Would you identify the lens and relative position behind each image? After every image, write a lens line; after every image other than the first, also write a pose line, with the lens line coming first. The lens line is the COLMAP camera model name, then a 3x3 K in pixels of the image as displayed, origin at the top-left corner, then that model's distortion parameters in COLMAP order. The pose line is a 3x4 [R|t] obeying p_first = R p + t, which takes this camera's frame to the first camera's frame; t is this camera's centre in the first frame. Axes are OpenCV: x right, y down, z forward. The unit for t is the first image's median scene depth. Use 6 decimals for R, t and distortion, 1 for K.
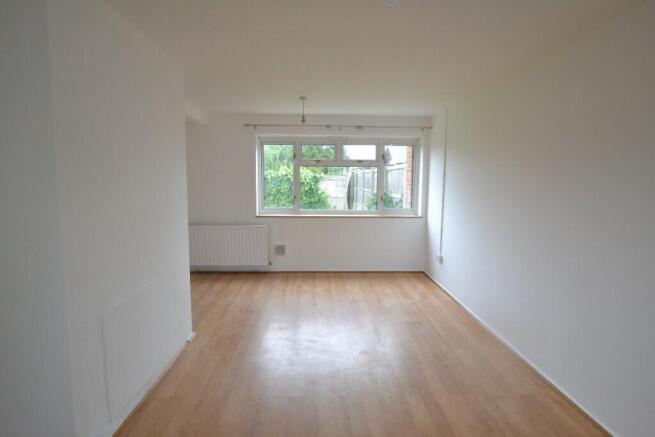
lens RADIAL K [[373.3, 0, 327.5], [0, 373.3, 218.5], [0, 0, 1]] dist [-0.000063, -0.000041]
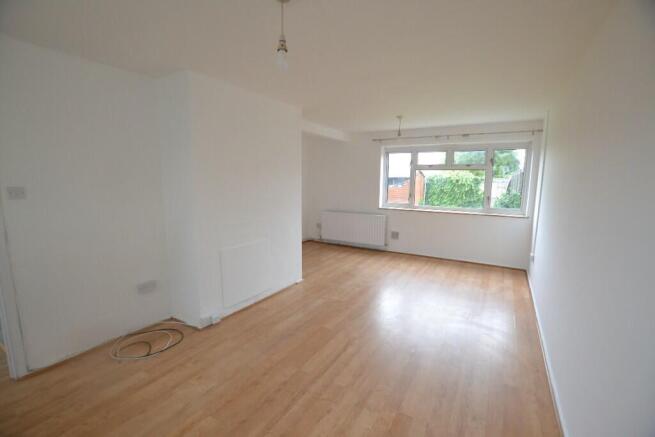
lens RADIAL K [[293.9, 0, 327.5], [0, 293.9, 218.5], [0, 0, 1]] dist [-0.002667, -0.000354]
pose [[0.846781, 0.073202, -0.526880, 0.216582], [-0.061608, 0.997317, 0.039548, 0.000385], [0.528362, -0.001028, 0.849019, 0.011300]]
